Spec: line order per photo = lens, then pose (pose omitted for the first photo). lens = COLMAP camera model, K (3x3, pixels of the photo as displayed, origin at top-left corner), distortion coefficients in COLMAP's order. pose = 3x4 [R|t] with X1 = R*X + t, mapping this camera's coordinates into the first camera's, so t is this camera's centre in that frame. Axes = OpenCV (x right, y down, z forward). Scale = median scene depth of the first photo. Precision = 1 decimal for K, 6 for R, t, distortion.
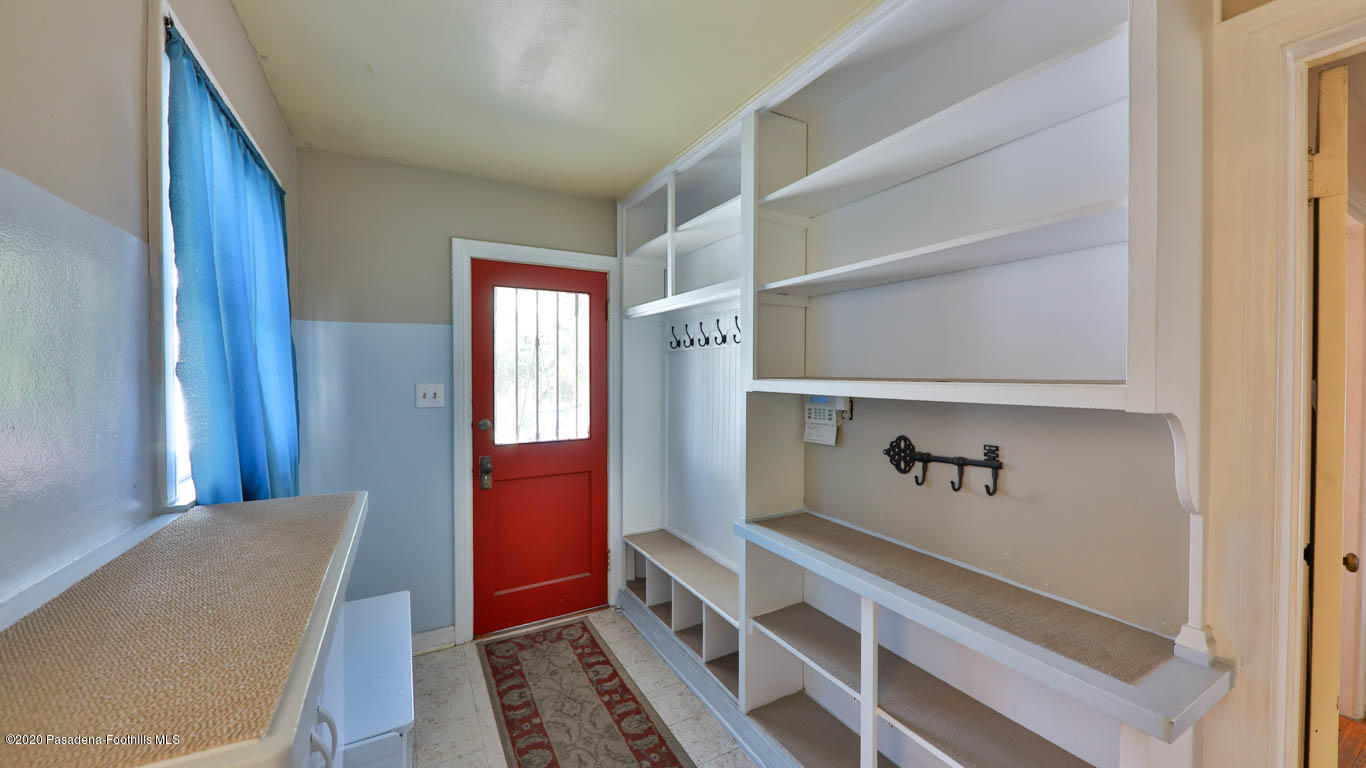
lens RADIAL K [[498.5, 0, 675.5], [0, 498.5, 380.3], [0, 0, 1]] dist [0.011474, -0.004019]
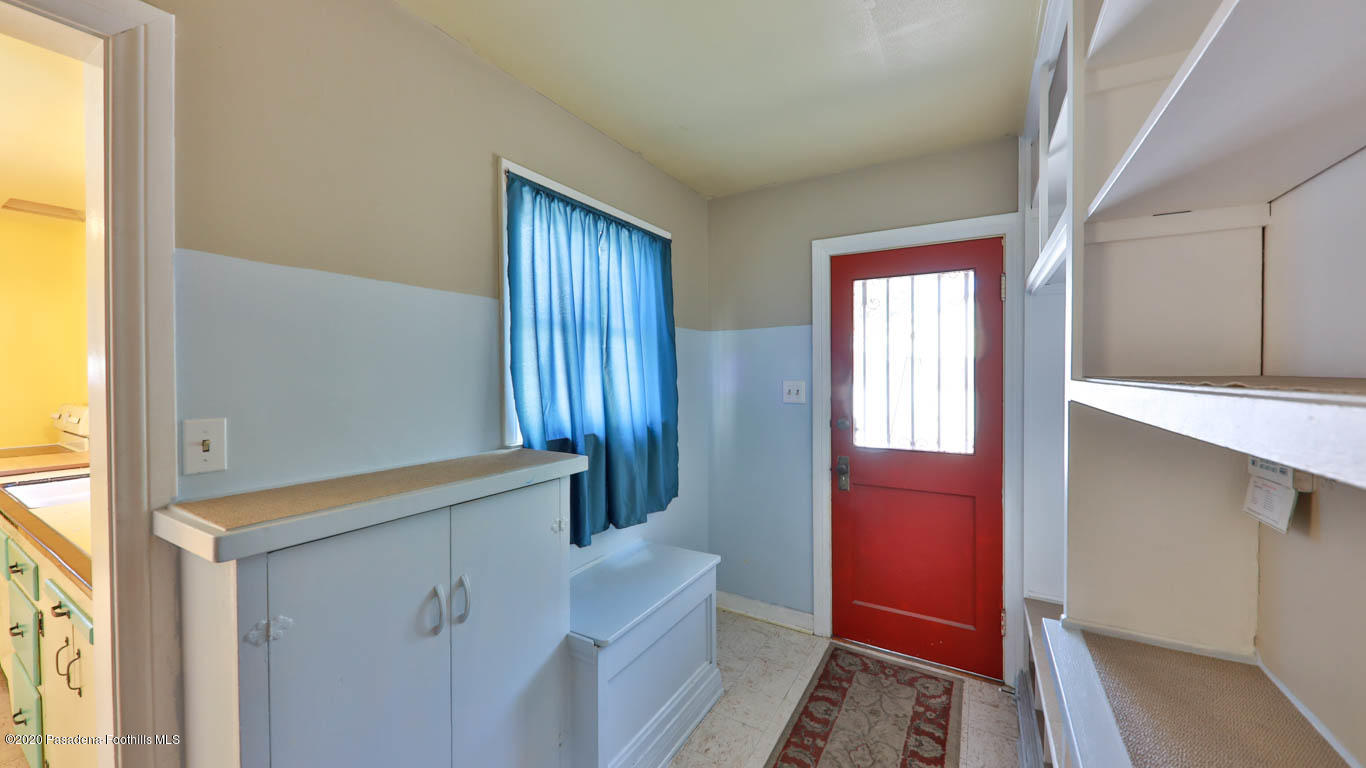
lens RADIAL K [[498.5, 0, 677.3], [0, 498.5, 379.7], [0, 0, 1]] dist [0.011474, -0.004019]
pose [[0.502561, 0.011402, -0.864466, 0.311116], [-0.012845, 0.999901, 0.005721, 0.001085], [0.864446, 0.008229, 0.502658, 0.236858]]
